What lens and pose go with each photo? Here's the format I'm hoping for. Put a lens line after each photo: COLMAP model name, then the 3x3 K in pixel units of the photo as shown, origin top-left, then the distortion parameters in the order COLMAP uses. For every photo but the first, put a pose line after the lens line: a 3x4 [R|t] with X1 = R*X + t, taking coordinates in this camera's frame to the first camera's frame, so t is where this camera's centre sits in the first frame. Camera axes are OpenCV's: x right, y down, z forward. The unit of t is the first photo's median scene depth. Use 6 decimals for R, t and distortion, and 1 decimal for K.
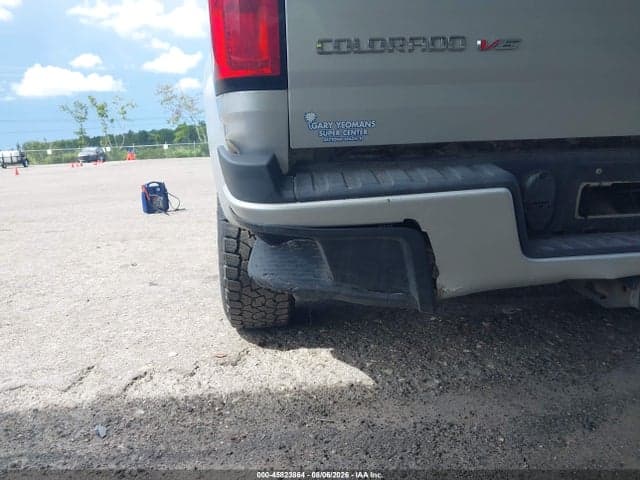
lens RADIAL K [[503.9, 0, 319.3], [0, 503.9, 253.3], [0, 0, 1]] dist [0.001848, 0.001238]
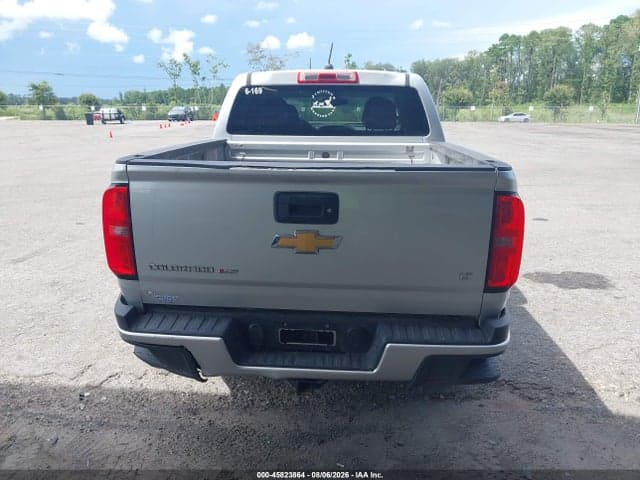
lens RADIAL K [[511.1, 0, 313.1], [0, 511.1, 240.3], [0, 0, 1]] dist [0.003898, 0.002095]
pose [[0.982942, 0.084505, -0.163352, 0.589714], [-0.076360, 0.995533, 0.055525, -0.382741], [0.167315, -0.042104, 0.985004, -0.632530]]
